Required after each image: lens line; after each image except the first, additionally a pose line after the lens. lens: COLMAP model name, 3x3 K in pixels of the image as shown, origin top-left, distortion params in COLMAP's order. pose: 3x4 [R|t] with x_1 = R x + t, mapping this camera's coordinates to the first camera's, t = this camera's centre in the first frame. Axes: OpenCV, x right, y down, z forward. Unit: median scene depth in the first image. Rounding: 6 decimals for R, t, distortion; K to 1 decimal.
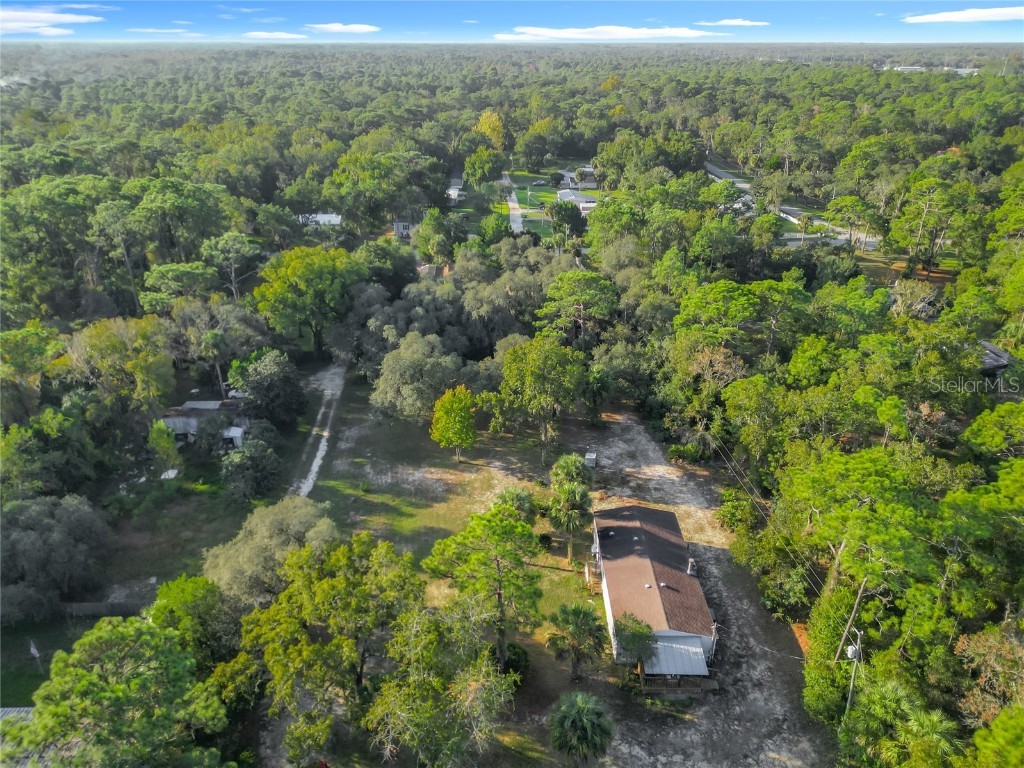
lens RADIAL K [[723.1, 0, 512.0], [0, 723.1, 384.0], [0, 0, 1]] dist [0.074626, -0.080441]
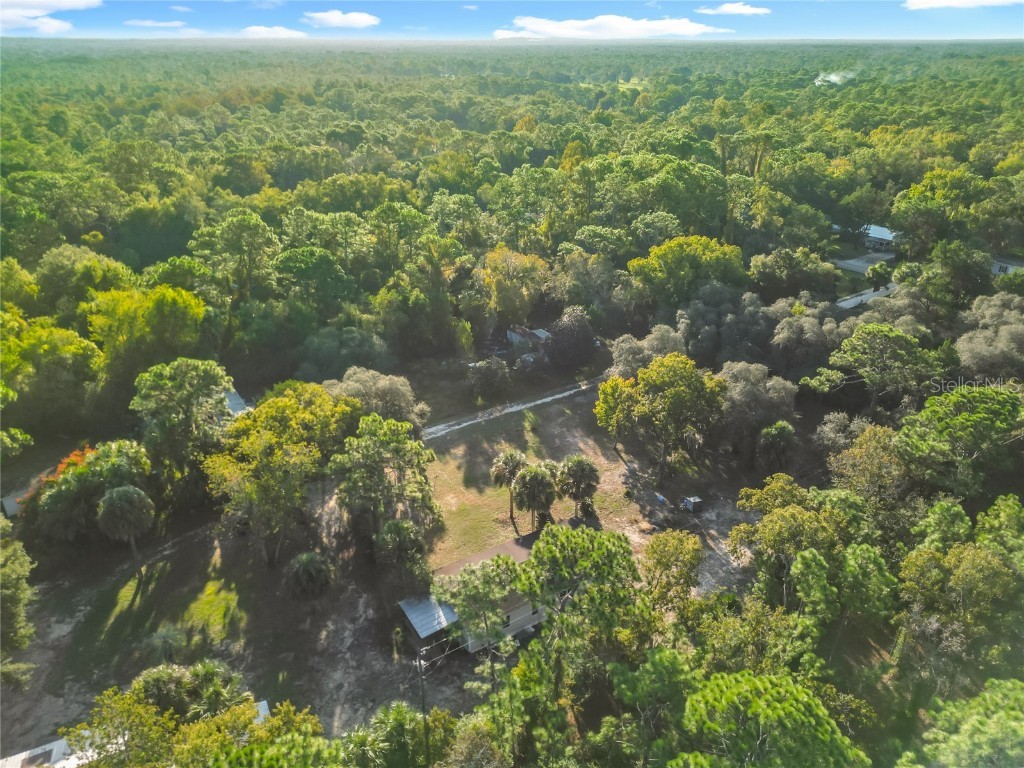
lens RADIAL K [[718.7, 0, 511.1], [0, 718.7, 393.9], [0, 0, 1]] dist [0.066489, -0.068281]
pose [[0.526056, 0.370724, -0.765395, 0.702909], [-0.361457, 0.912118, 0.193362, -0.125459], [0.769814, 0.174938, 0.613826, 0.268631]]
